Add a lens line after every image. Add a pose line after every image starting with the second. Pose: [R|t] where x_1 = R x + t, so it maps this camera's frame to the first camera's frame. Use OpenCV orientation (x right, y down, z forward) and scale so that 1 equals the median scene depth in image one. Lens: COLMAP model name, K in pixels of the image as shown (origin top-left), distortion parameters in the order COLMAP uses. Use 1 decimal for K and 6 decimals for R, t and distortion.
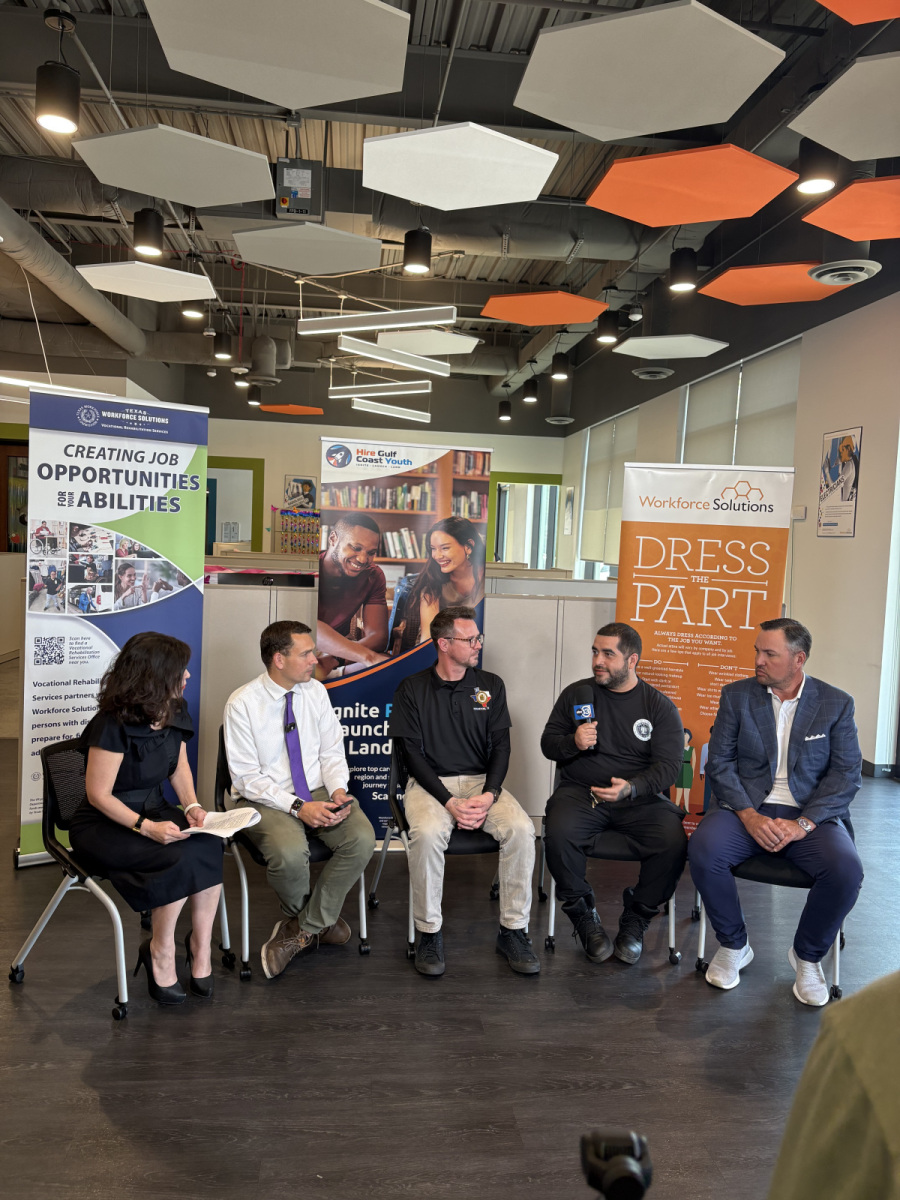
lens RADIAL K [[905.8, 0, 450.9], [0, 905.8, 588.4], [0, 0, 1]] dist [0.042330, -0.046395]
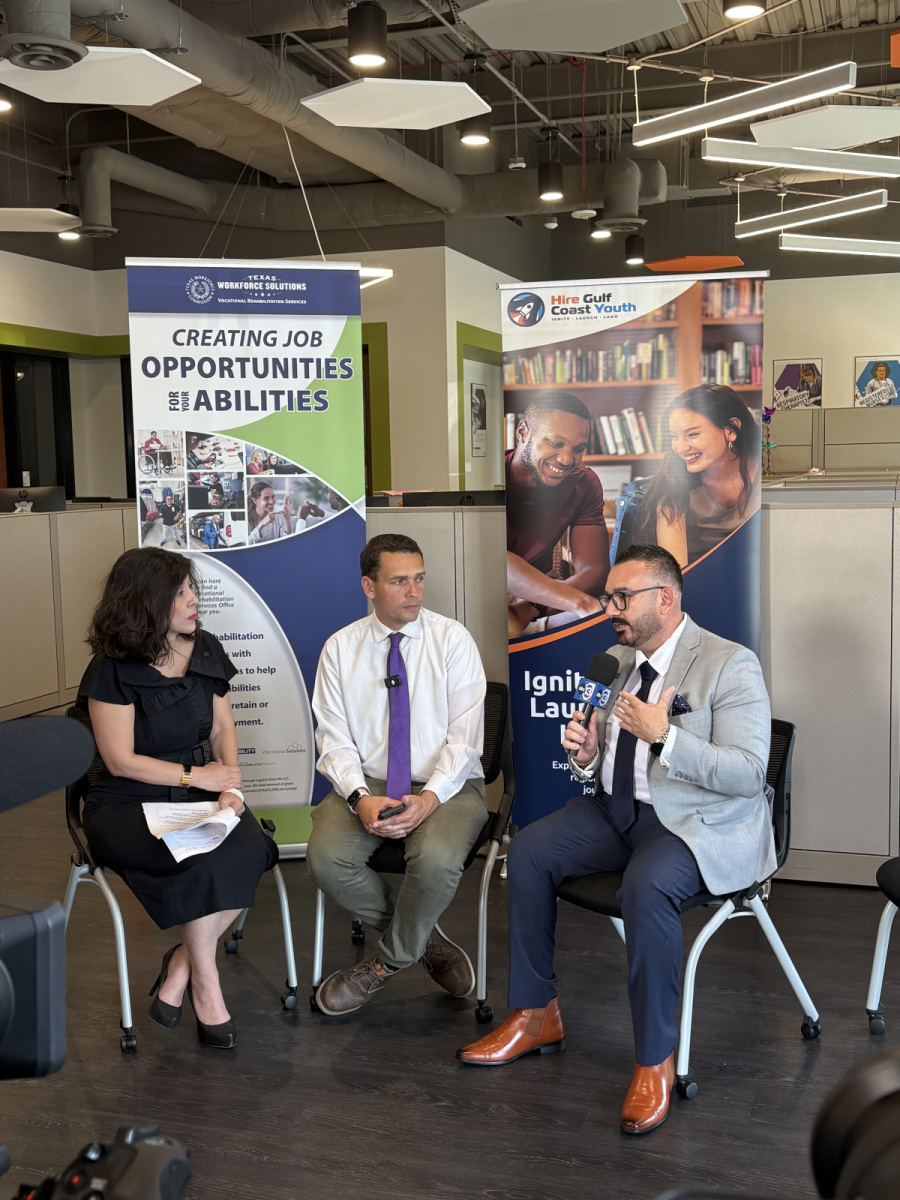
lens RADIAL K [[1329.2, 0, 466.2], [0, 1329.2, 615.9], [0, 0, 1]] dist [0.074281, 0.000000]
pose [[0.907879, -0.011130, -0.419084, 0.252853], [0.032739, 0.998477, 0.044408, 0.038536], [0.417951, -0.054037, 0.906861, 0.054915]]
